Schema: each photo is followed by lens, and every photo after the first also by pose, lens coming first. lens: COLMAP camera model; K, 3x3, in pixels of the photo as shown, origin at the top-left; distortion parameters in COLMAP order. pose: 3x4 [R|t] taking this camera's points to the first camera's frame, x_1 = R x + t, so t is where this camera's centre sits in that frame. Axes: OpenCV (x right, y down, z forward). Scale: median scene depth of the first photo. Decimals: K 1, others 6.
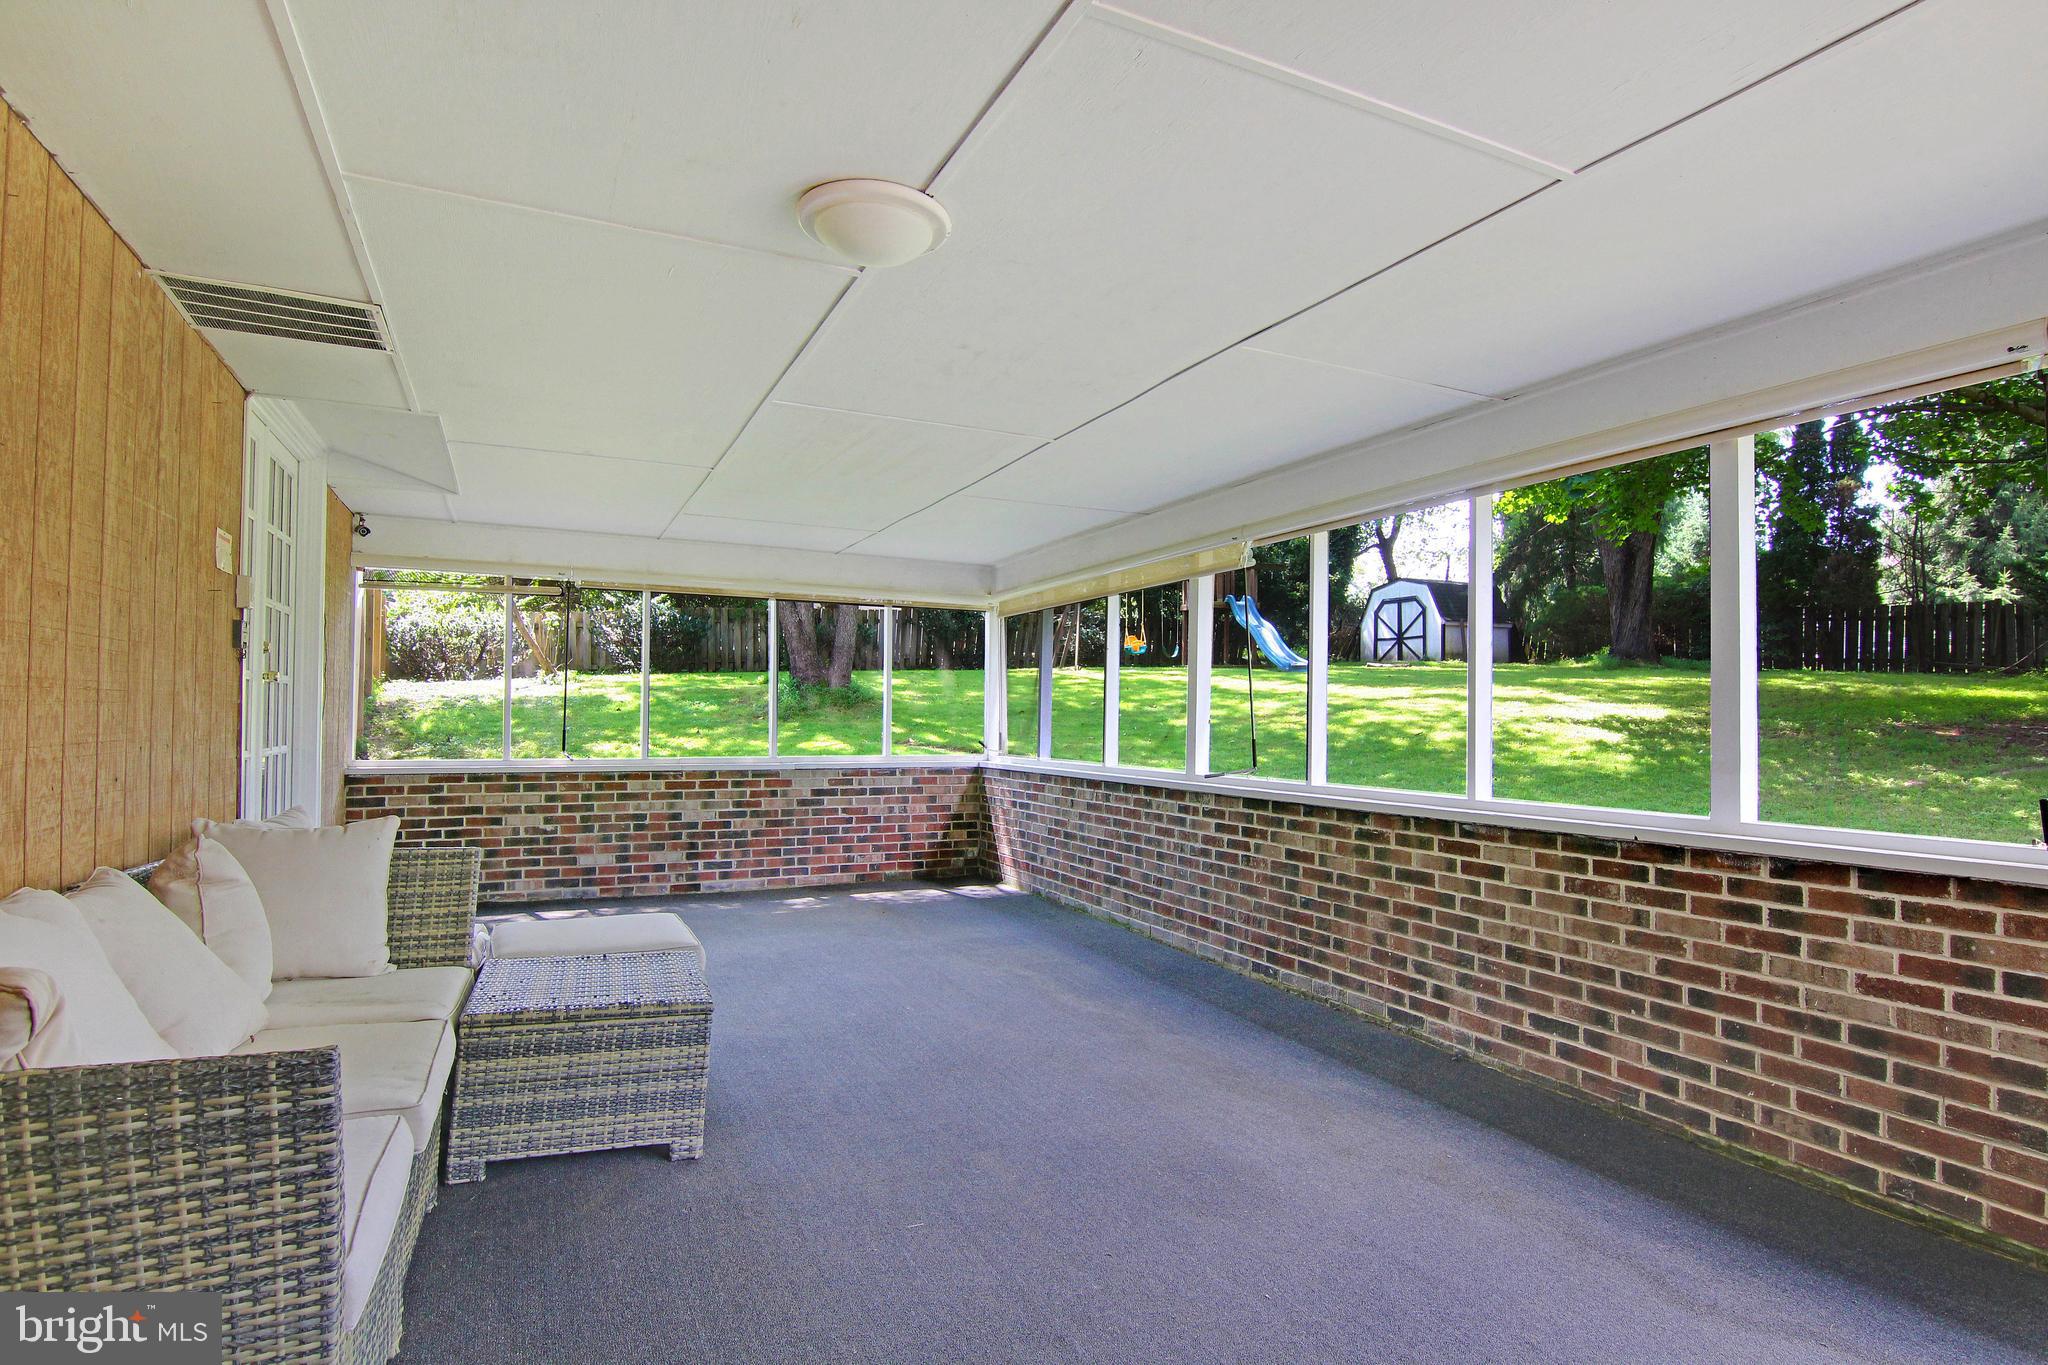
lens RADIAL K [[1073.0, 0, 1017.1], [0, 1073.0, 689.9], [0, 0, 1]] dist [-0.015563, -0.005121]
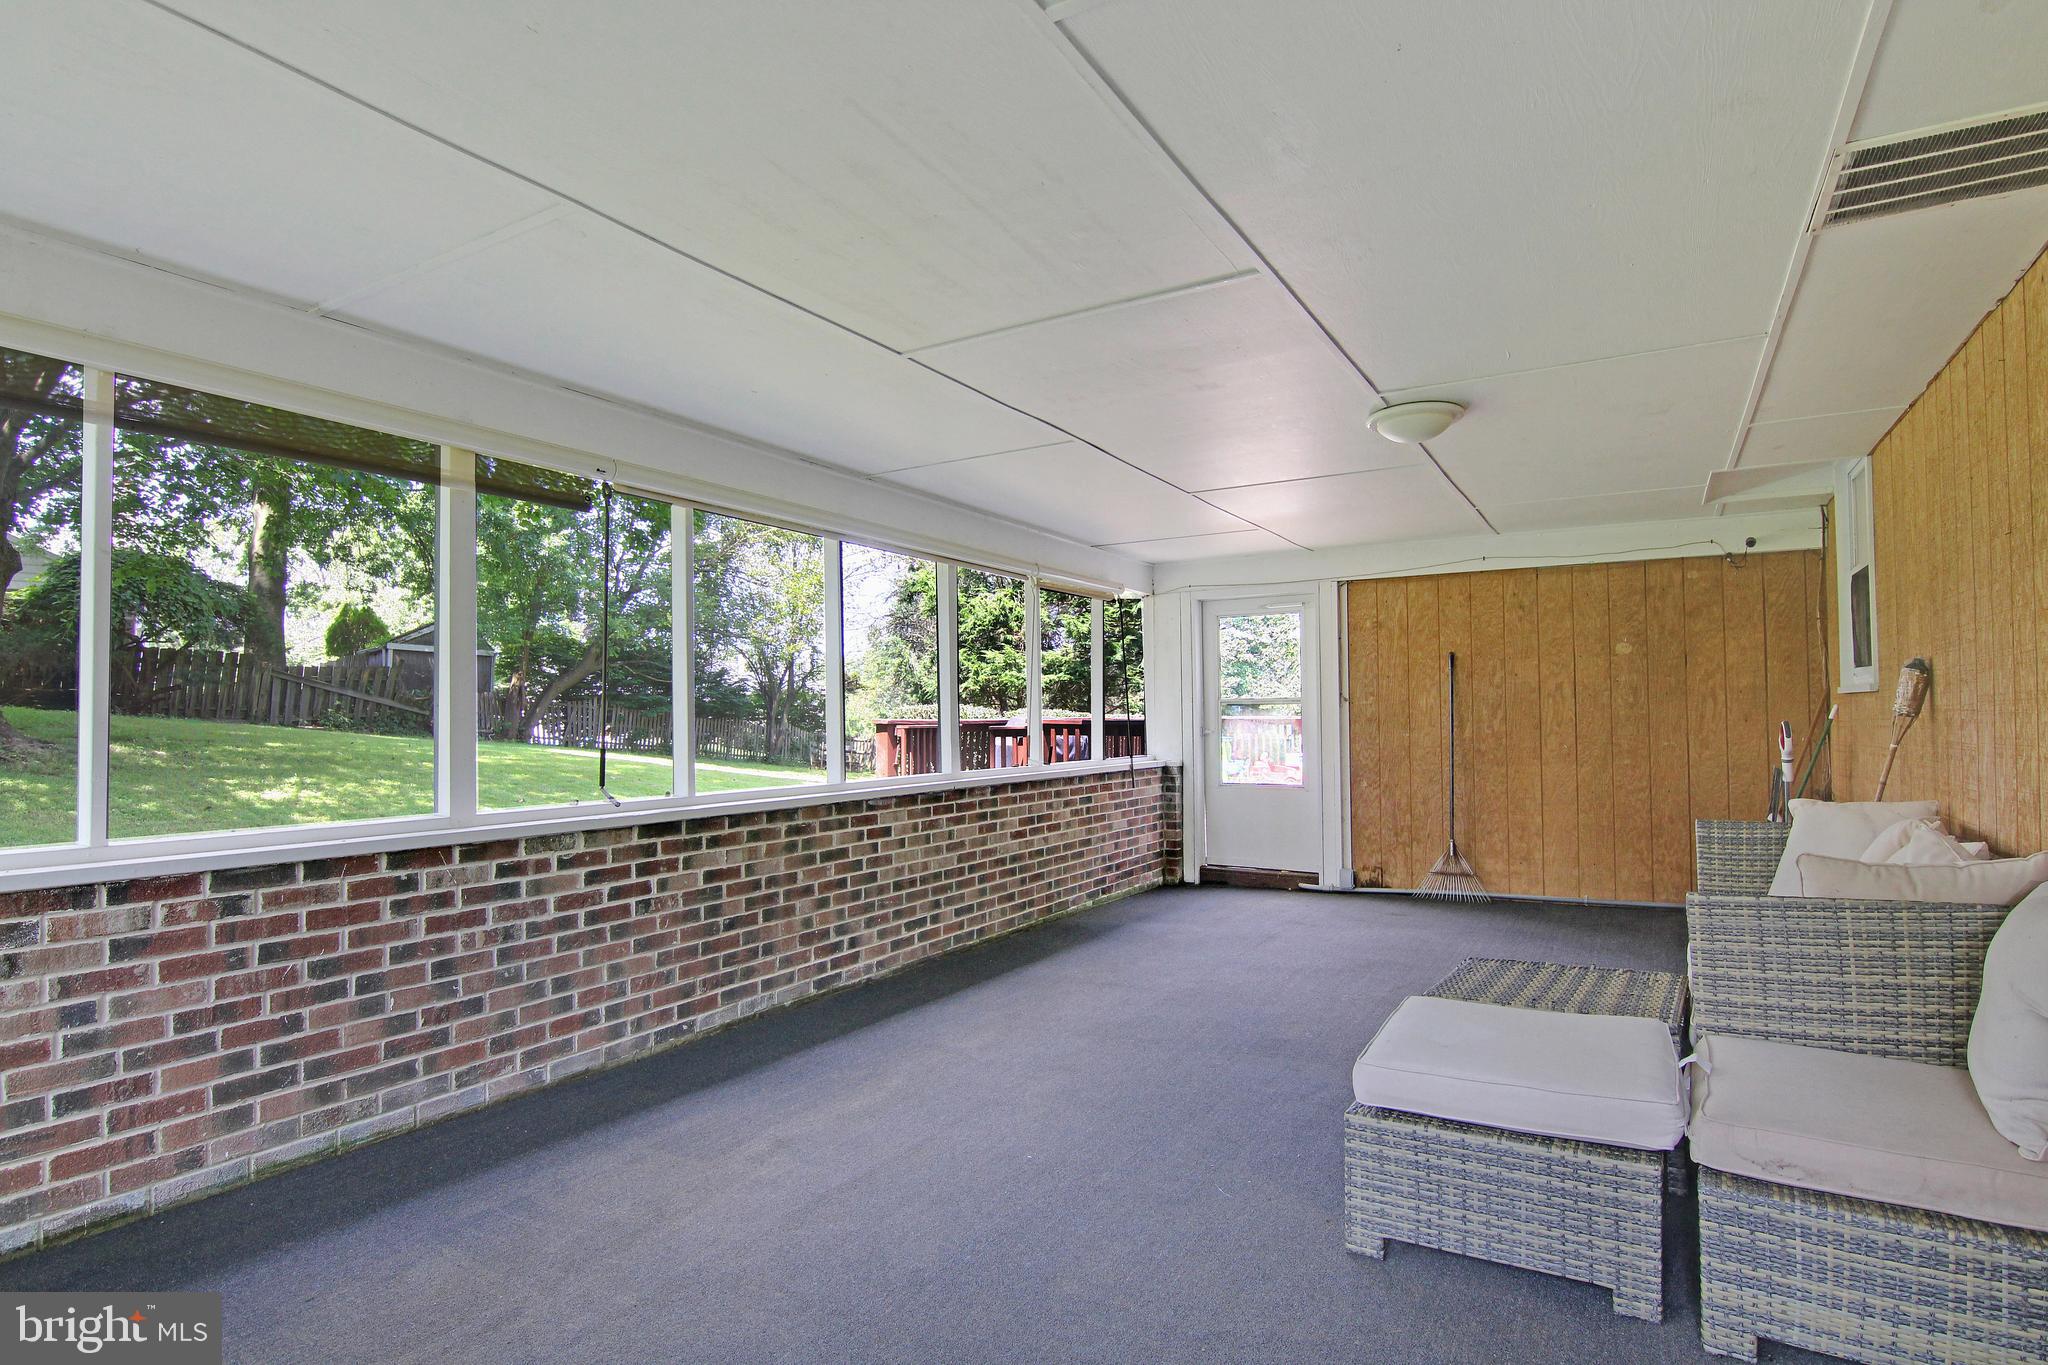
lens RADIAL K [[1073.0, 0, 1013.9], [0, 1073.0, 685.4], [0, 0, 1]] dist [-0.015563, -0.005121]
pose [[-0.571236, 0.022936, 0.820465, -0.676690], [-0.016719, 0.999077, -0.039569, 0.032330], [-0.820615, -0.036321, -0.570325, 1.459434]]
